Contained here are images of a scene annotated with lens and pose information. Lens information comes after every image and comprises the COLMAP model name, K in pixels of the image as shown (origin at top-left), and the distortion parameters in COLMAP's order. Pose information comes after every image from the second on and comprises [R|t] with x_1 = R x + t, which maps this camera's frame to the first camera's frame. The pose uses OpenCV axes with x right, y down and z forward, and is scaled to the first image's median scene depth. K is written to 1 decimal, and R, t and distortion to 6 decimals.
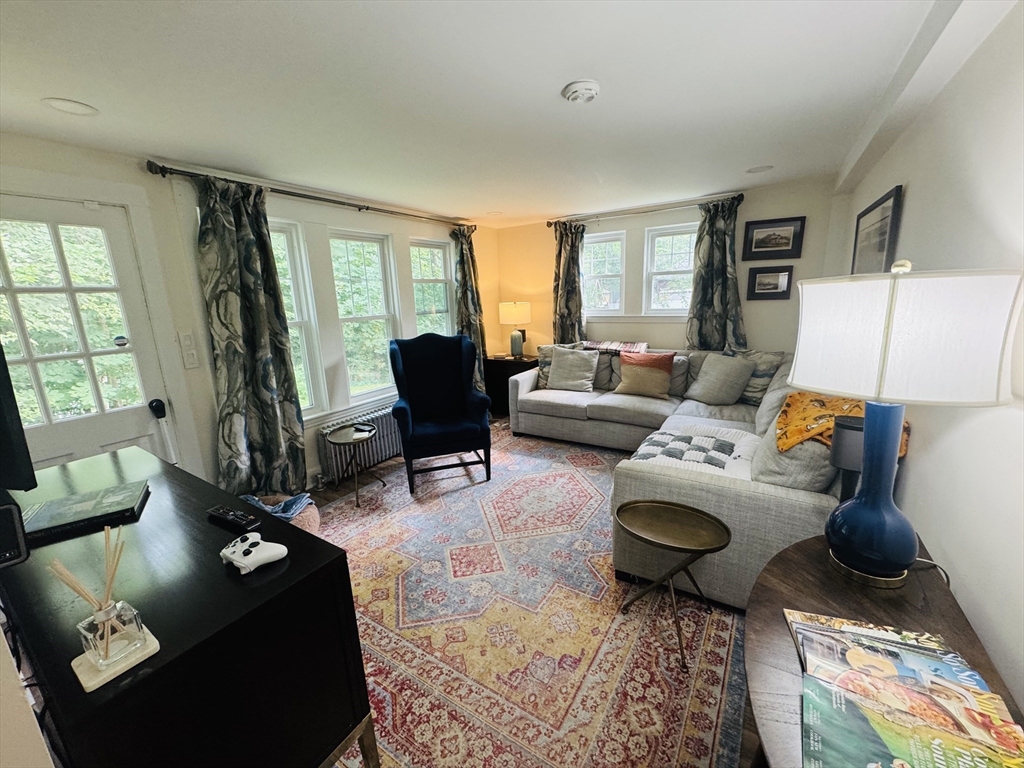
lens RADIAL K [[406.5, 0, 511.8], [0, 406.5, 381.7], [0, 0, 1]] dist [-0.000370, 0.000223]
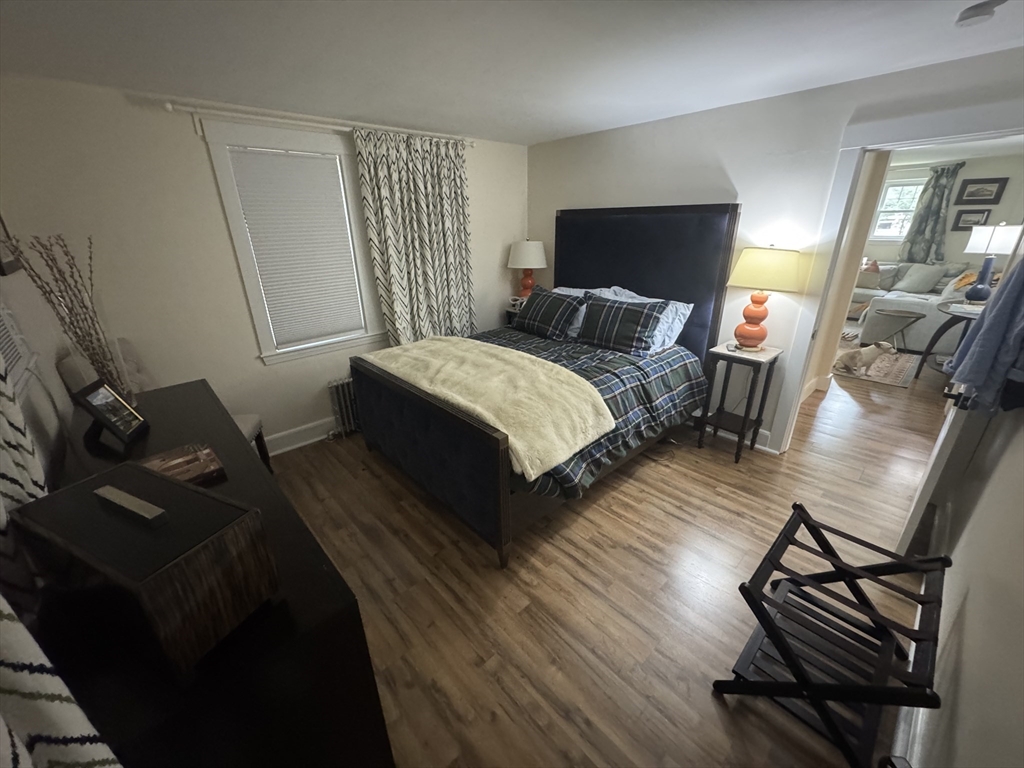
lens RADIAL K [[406.5, 0, 509.8], [0, 406.5, 384.3], [0, 0, 1]] dist [-0.000370, 0.000223]
pose [[0.962737, 0.115447, -0.244560, -0.648706], [-0.072591, 0.981434, 0.177531, 0.239742], [0.260515, -0.153163, 0.953243, -1.097143]]
